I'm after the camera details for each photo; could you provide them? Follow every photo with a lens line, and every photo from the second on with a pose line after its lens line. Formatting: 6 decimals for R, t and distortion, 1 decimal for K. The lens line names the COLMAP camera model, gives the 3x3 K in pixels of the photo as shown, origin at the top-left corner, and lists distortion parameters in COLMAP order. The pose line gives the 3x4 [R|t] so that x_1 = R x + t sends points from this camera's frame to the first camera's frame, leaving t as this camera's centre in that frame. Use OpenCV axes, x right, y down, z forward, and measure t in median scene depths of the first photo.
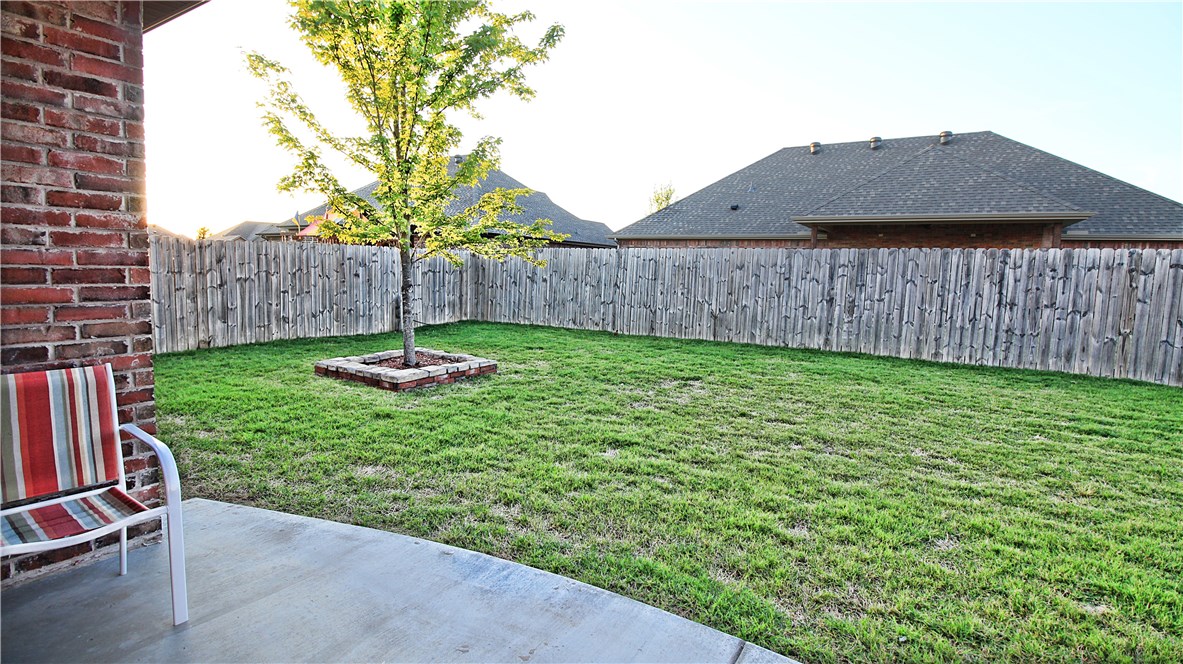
lens RADIAL K [[528.7, 0, 591.5], [0, 528.7, 332.0], [0, 0, 1]] dist [0.023991, 0.000069]
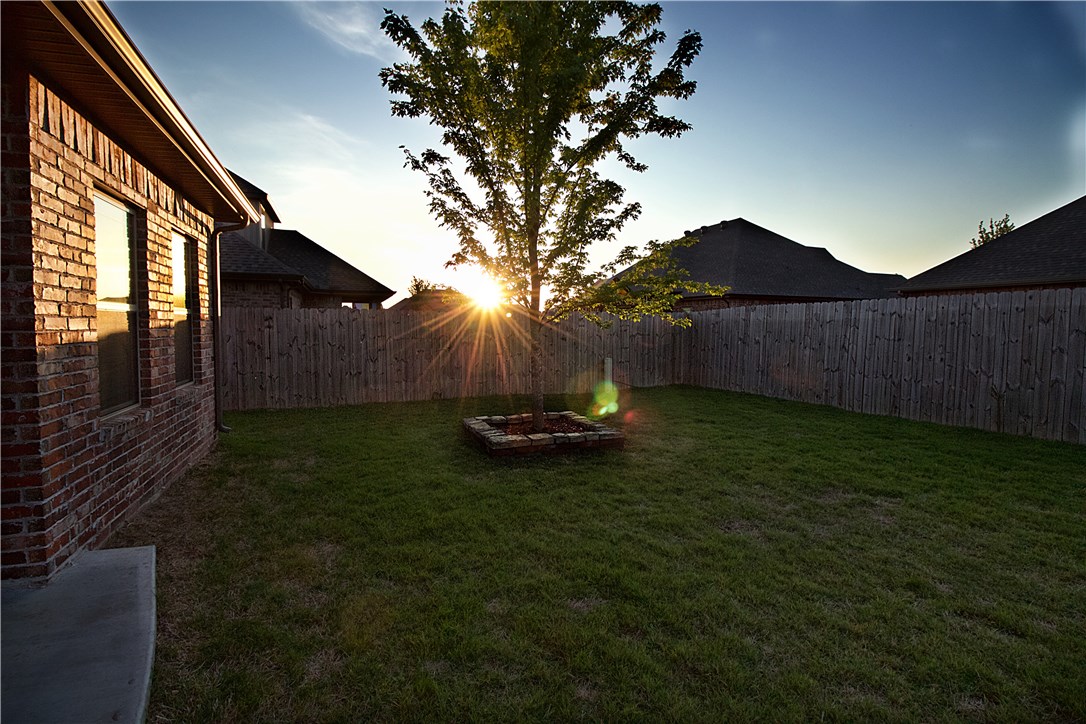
lens RADIAL K [[499.1, 0, 543.0], [0, 499.1, 362.0], [0, 0, 1]] dist [-0.009591, -0.001105]
pose [[0.813222, 0.015723, -0.581741, 0.202944], [-0.050815, 0.997735, -0.044069, -0.022906], [0.579731, 0.065399, 0.812179, 0.267884]]
